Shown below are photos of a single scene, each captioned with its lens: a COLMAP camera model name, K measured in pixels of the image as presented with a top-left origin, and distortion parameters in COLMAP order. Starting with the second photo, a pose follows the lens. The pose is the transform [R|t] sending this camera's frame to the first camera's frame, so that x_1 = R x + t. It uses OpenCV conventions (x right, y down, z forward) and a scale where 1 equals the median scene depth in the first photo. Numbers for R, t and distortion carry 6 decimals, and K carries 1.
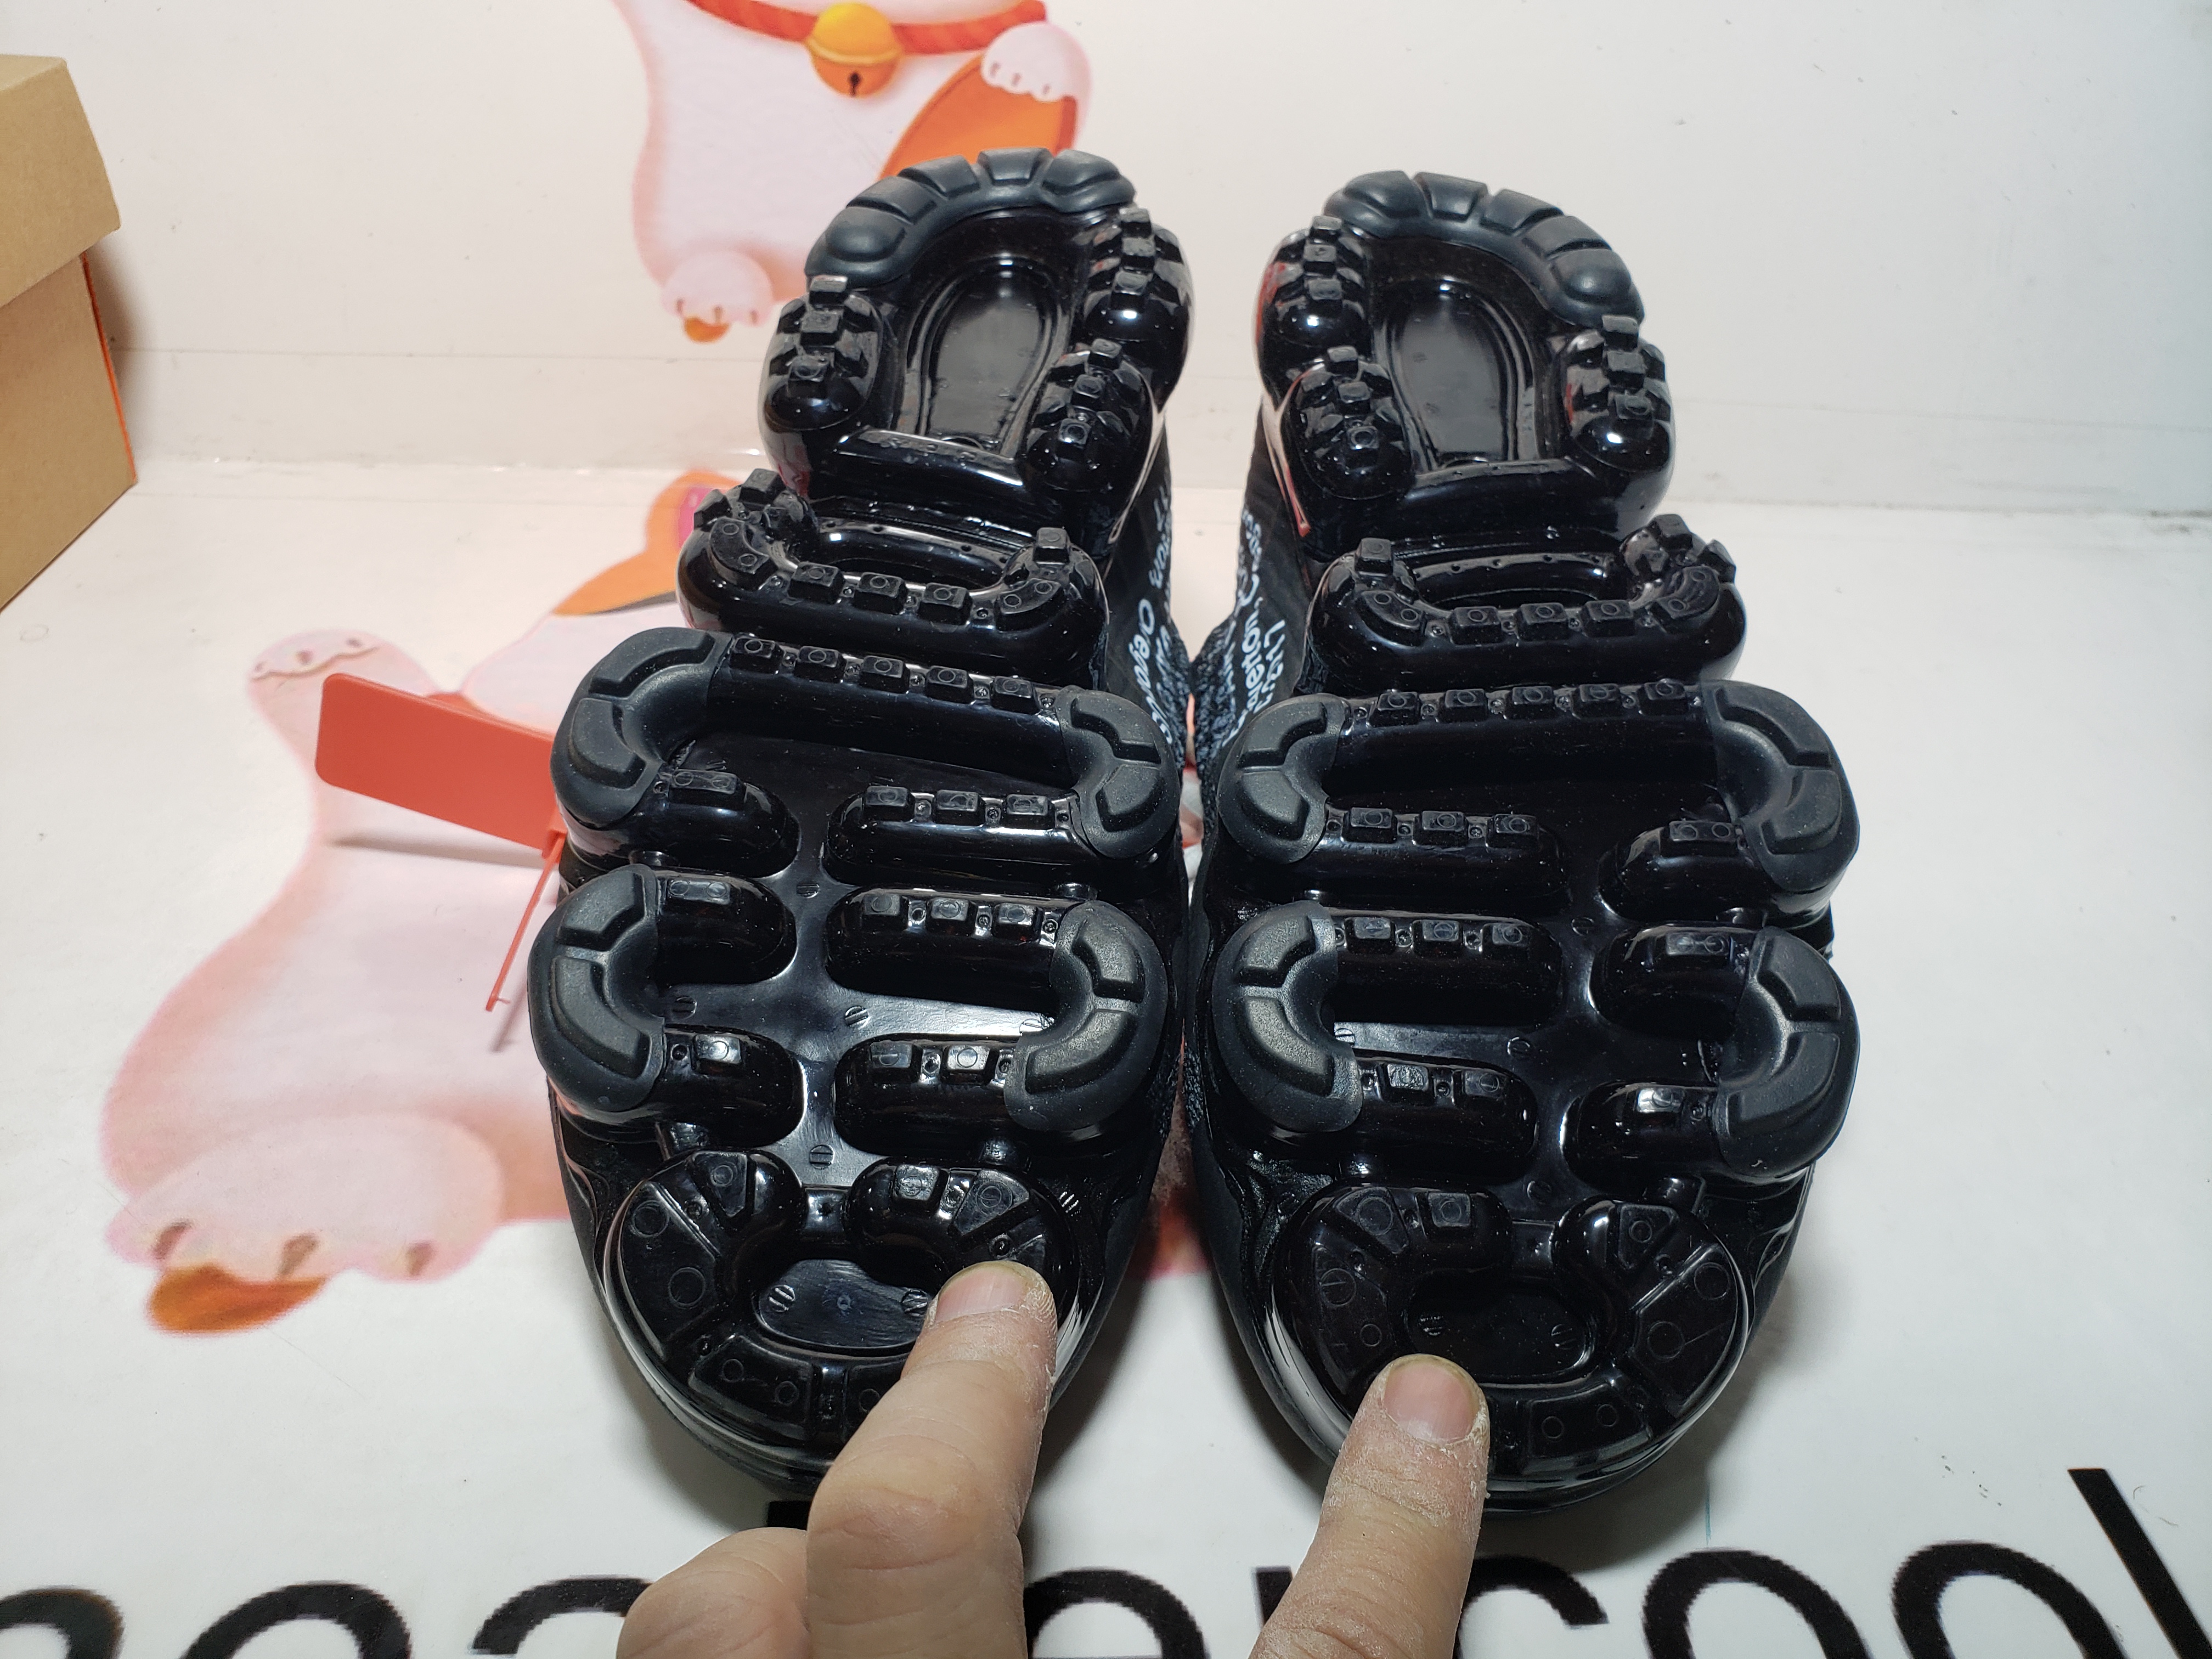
lens RADIAL K [[1764.6, 0, 1079.2], [0, 1764.6, 816.0], [0, 0, 1]] dist [-0.022929, 0.039992]
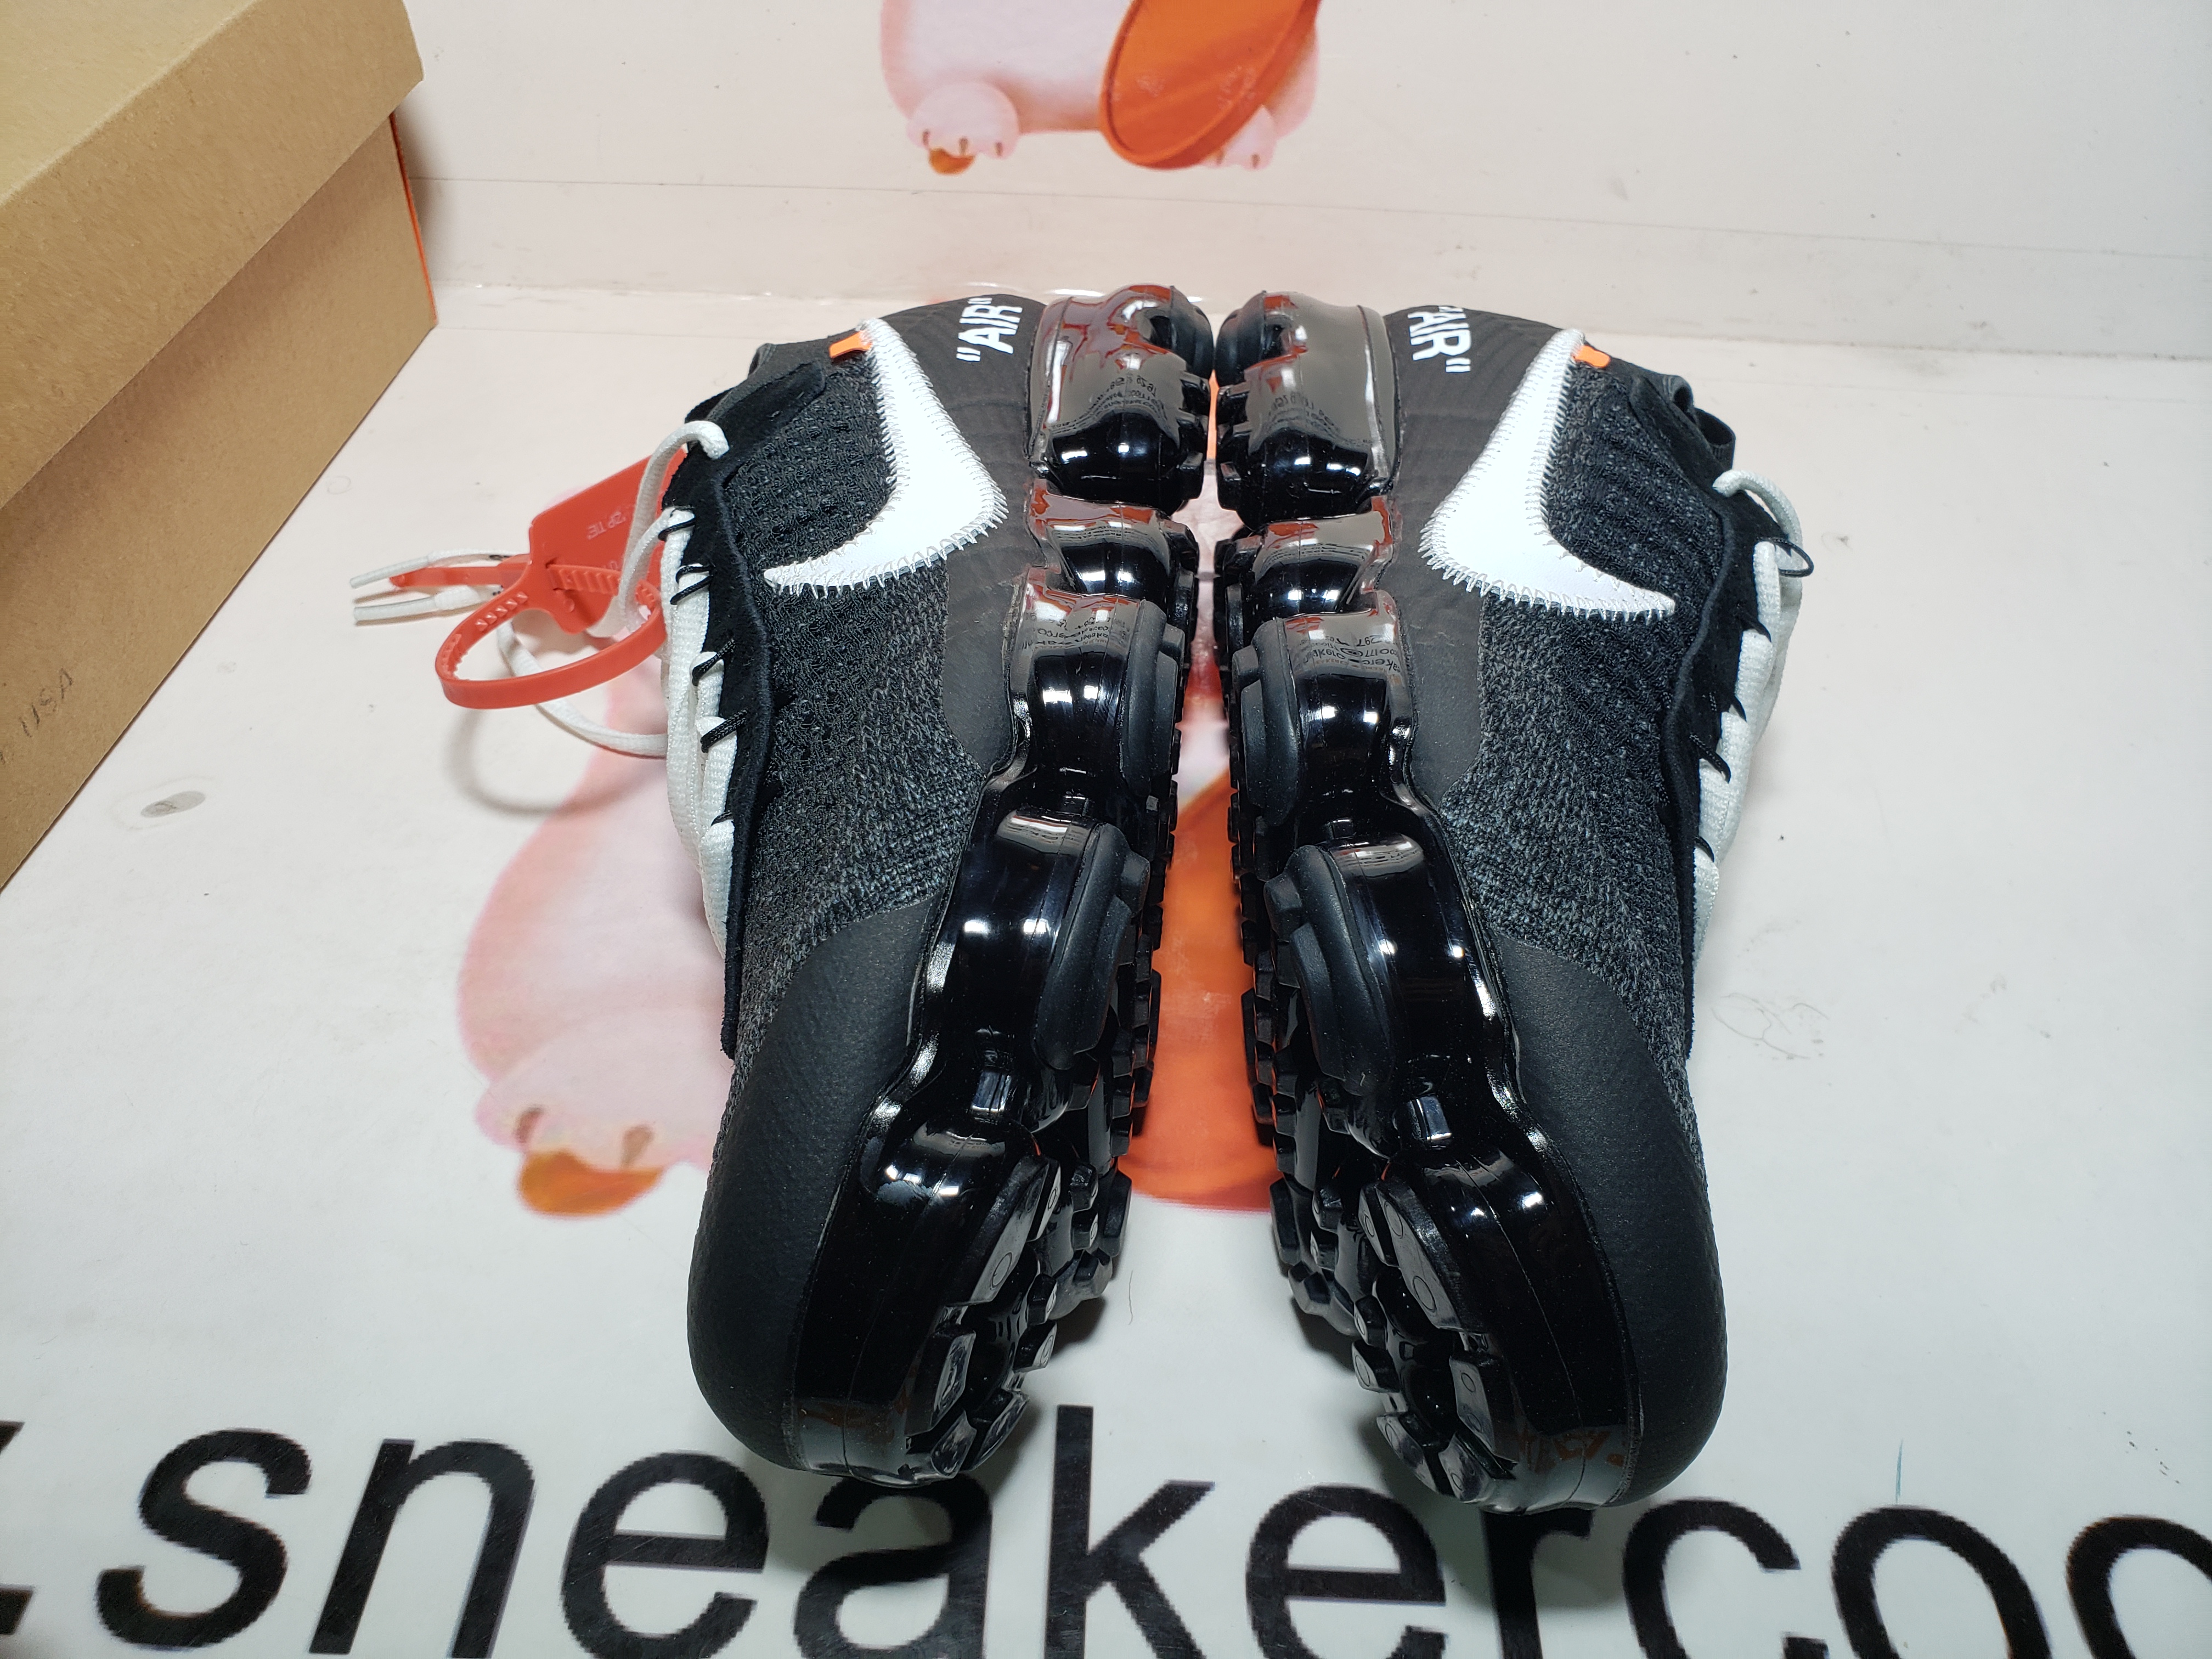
lens RADIAL K [[1764.6, 0, 1077.3], [0, 1764.6, 791.7], [0, 0, 1]] dist [-0.022929, 0.039992]
pose [[0.995163, 0.043708, -0.087976, -0.039539], [-0.028348, 0.985239, 0.168822, -0.100188], [0.094056, -0.165511, 0.981713, -0.031905]]
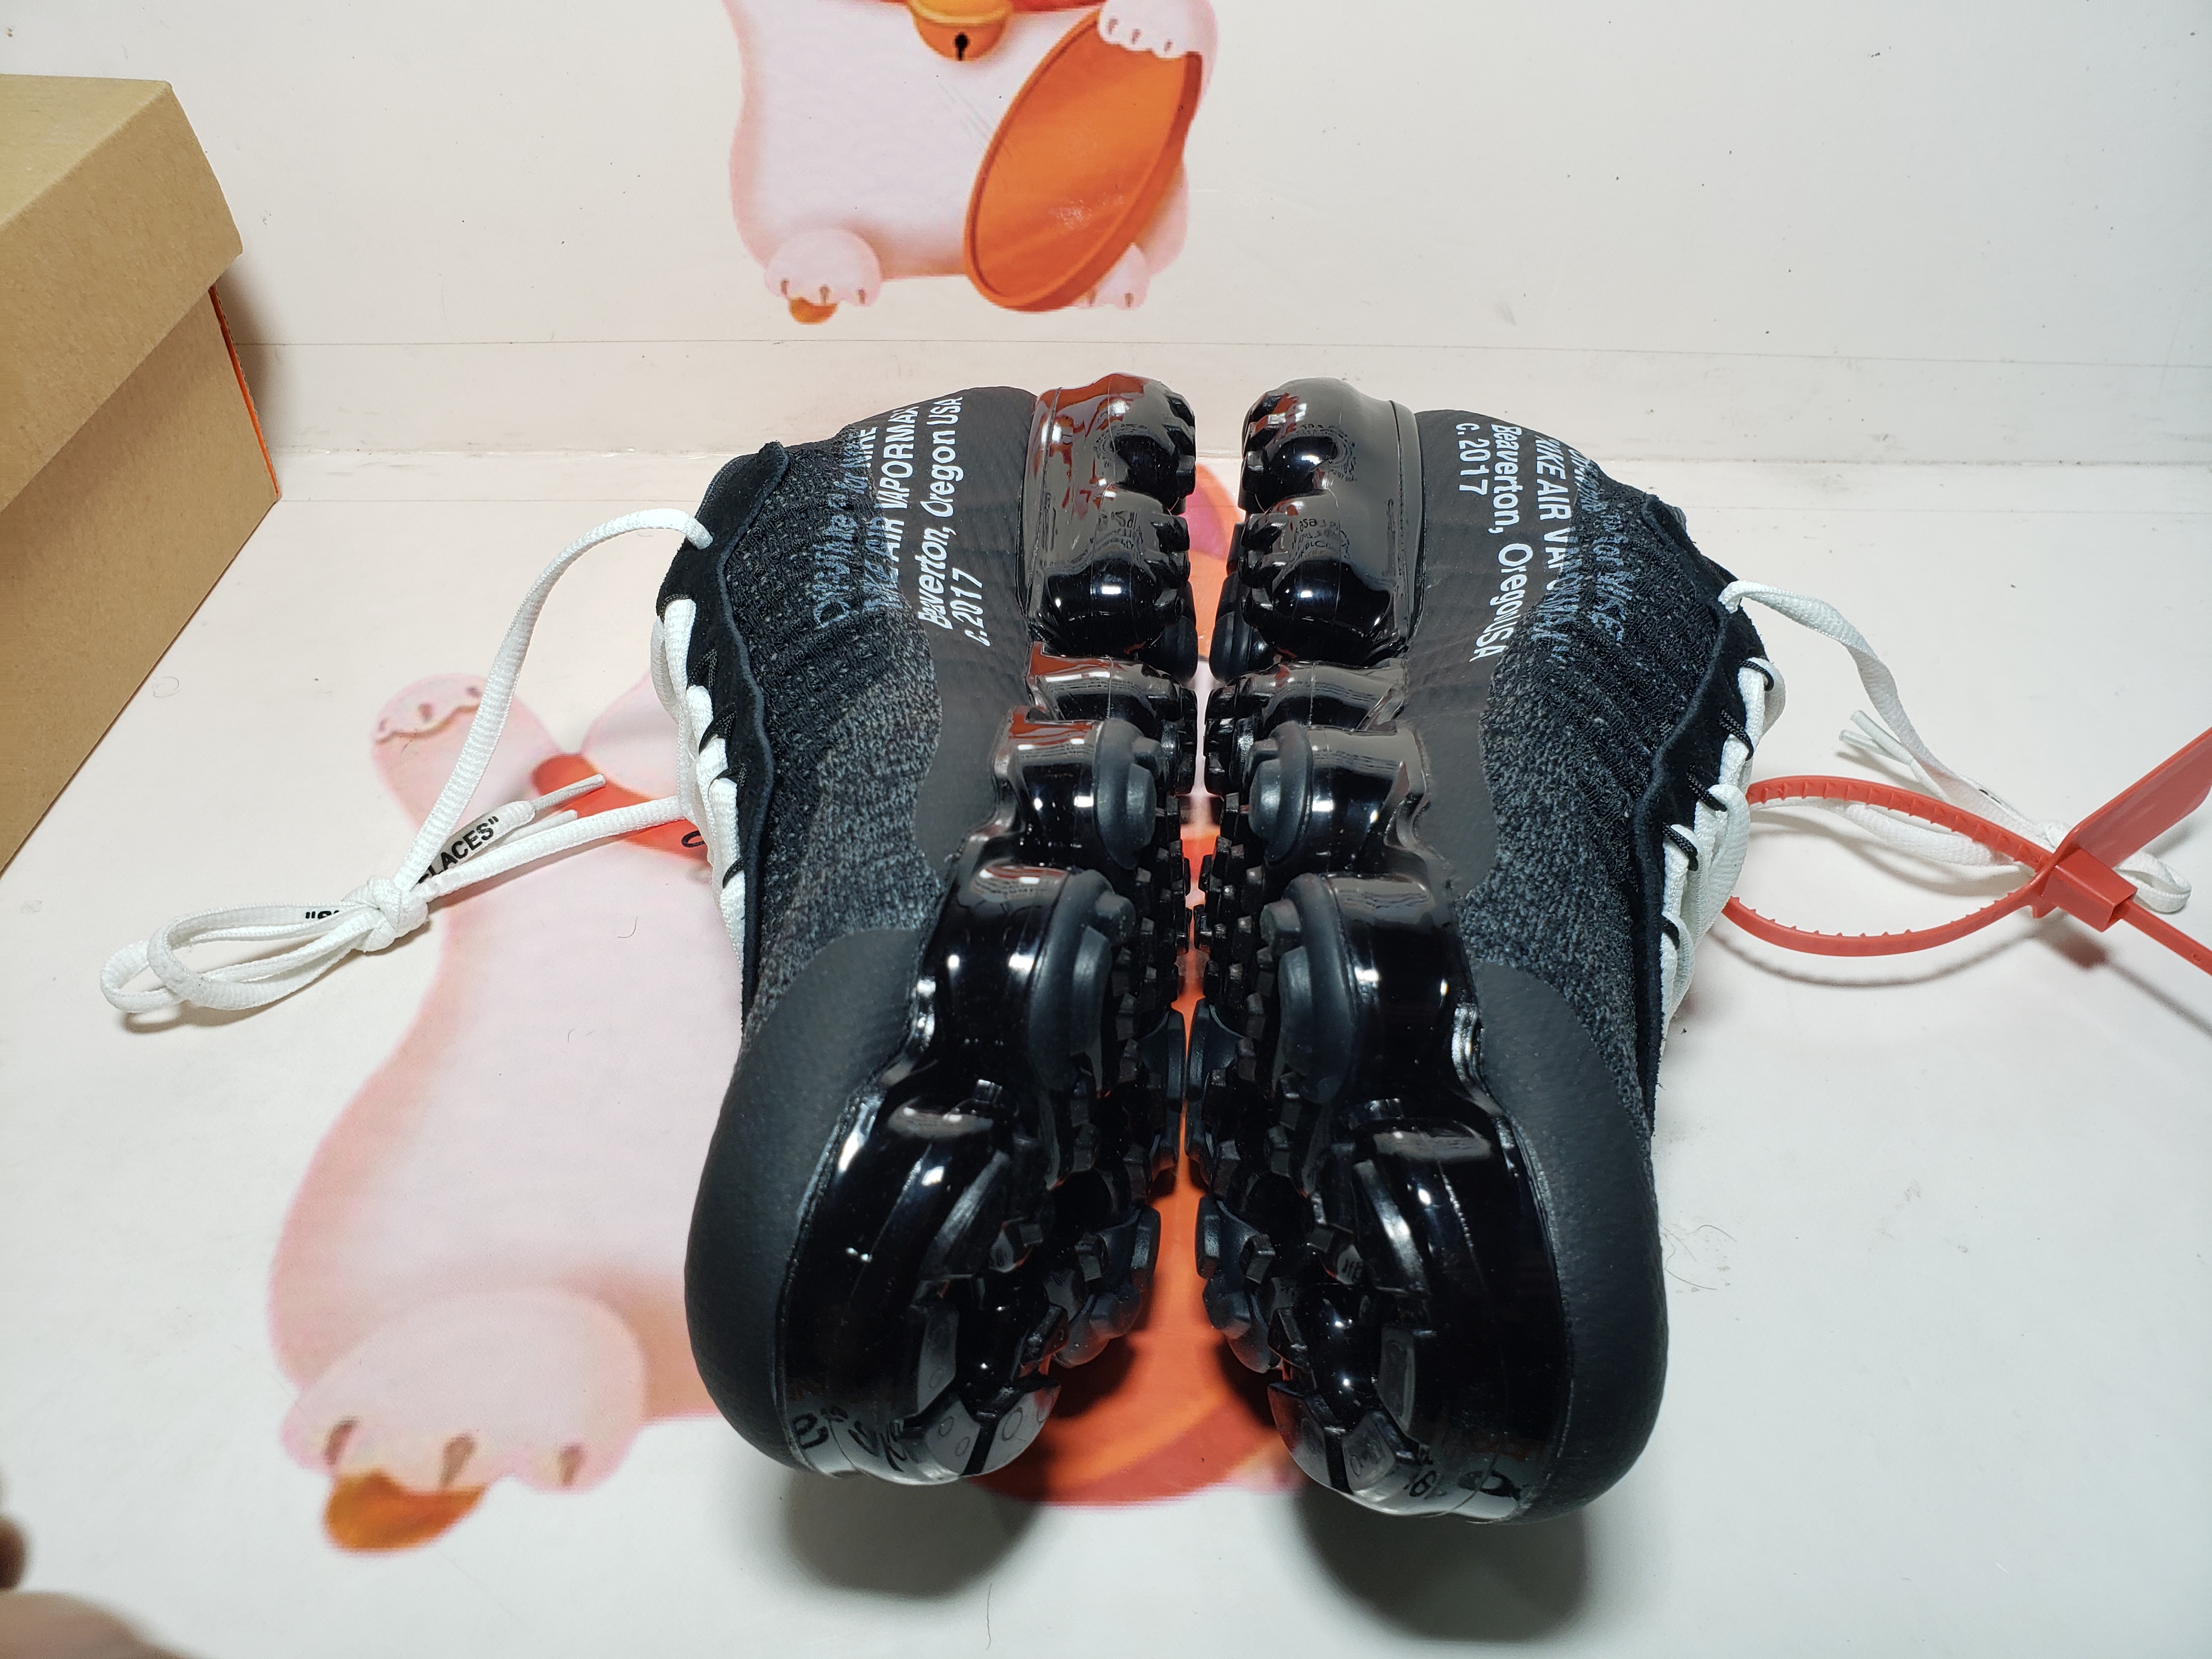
lens RADIAL K [[1764.6, 0, 1097.9], [0, 1764.6, 804.7], [0, 0, 1]] dist [-0.022929, 0.039992]
pose [[0.998048, -0.000689, -0.062455, 0.001754], [0.010537, 0.987462, 0.157502, -0.168731], [0.061564, -0.157853, 0.985542, 0.028173]]
